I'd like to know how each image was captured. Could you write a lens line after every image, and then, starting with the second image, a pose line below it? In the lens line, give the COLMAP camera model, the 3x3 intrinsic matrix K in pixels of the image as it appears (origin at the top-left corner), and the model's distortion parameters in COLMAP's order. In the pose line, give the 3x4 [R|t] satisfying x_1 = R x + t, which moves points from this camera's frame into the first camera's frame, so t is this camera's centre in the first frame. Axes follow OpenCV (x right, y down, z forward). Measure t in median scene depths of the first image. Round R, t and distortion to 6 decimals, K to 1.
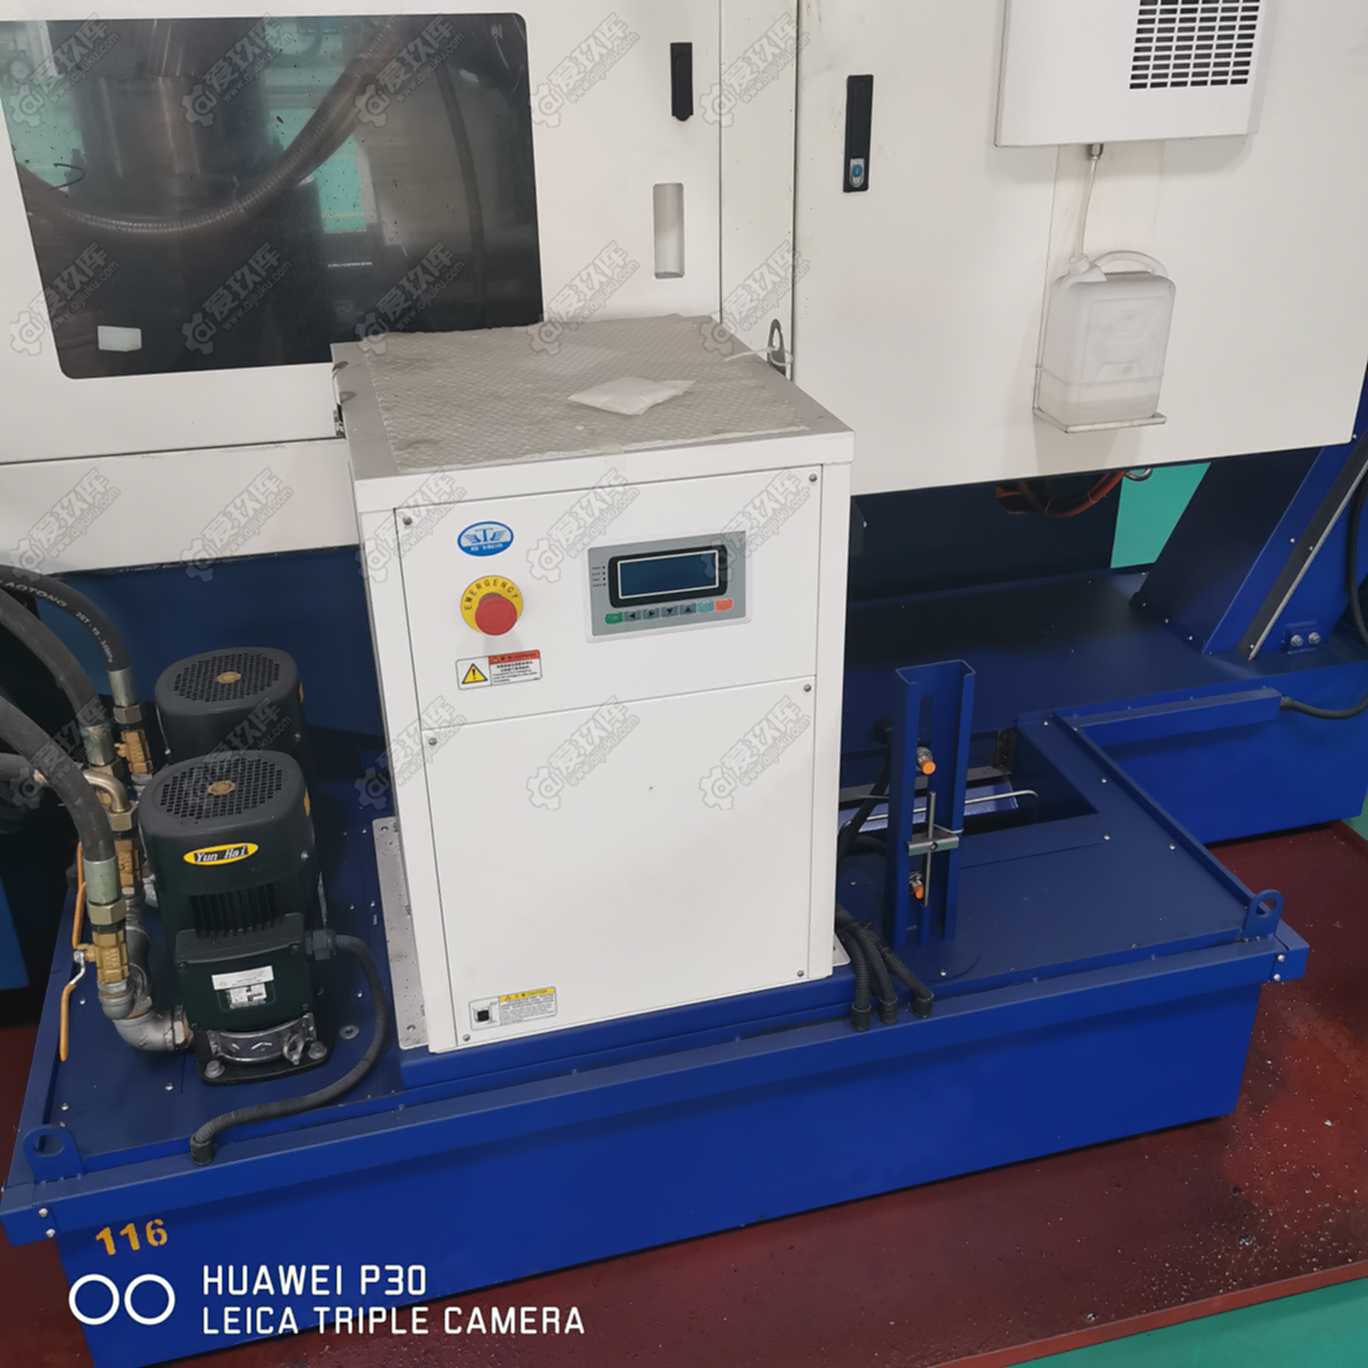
lens RADIAL K [[1423.2, 0, 684.0], [0, 1423.2, 684.0], [0, 0, 1]] dist [0.000396, 0.014776]
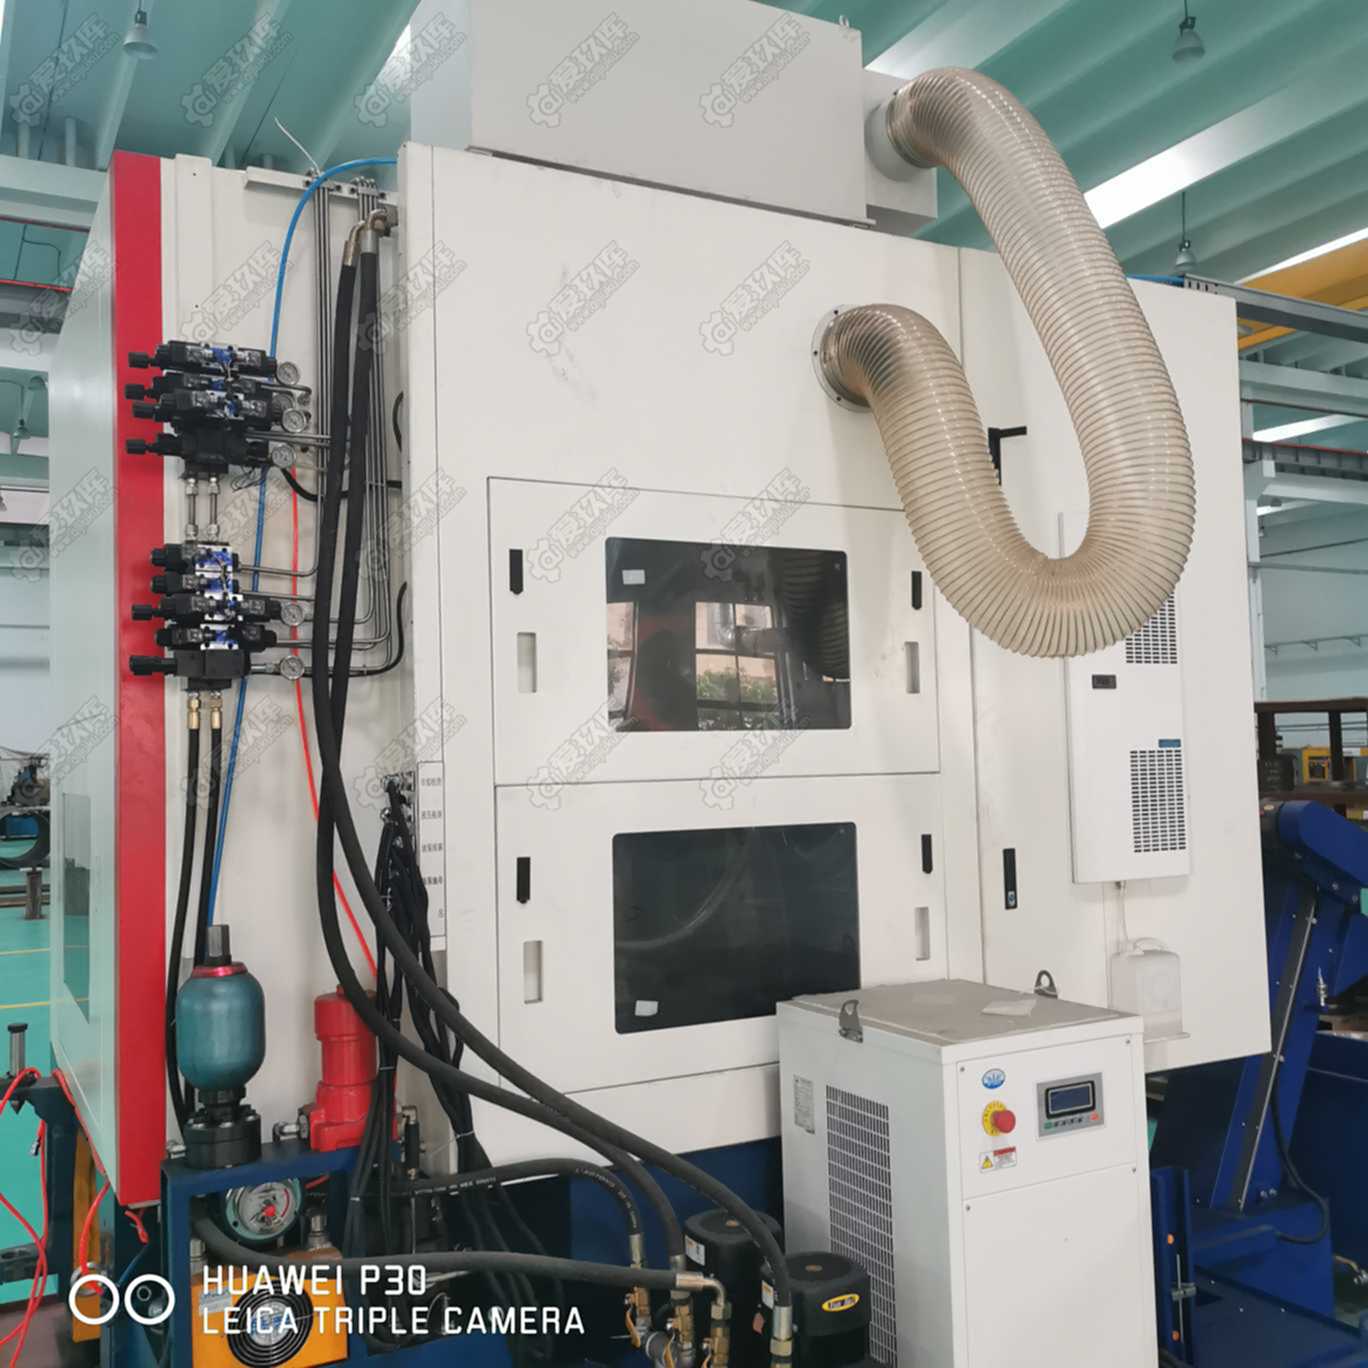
lens RADIAL K [[1347.3, 0, 684.0], [0, 1347.3, 684.0], [0, 0, 1]] dist [0.006706, 0.006227]
pose [[0.974246, -0.000054, 0.225487, -0.822732], [0.116332, 0.856759, -0.502425, 0.259847], [-0.193160, 0.515717, 0.834700, -0.579167]]
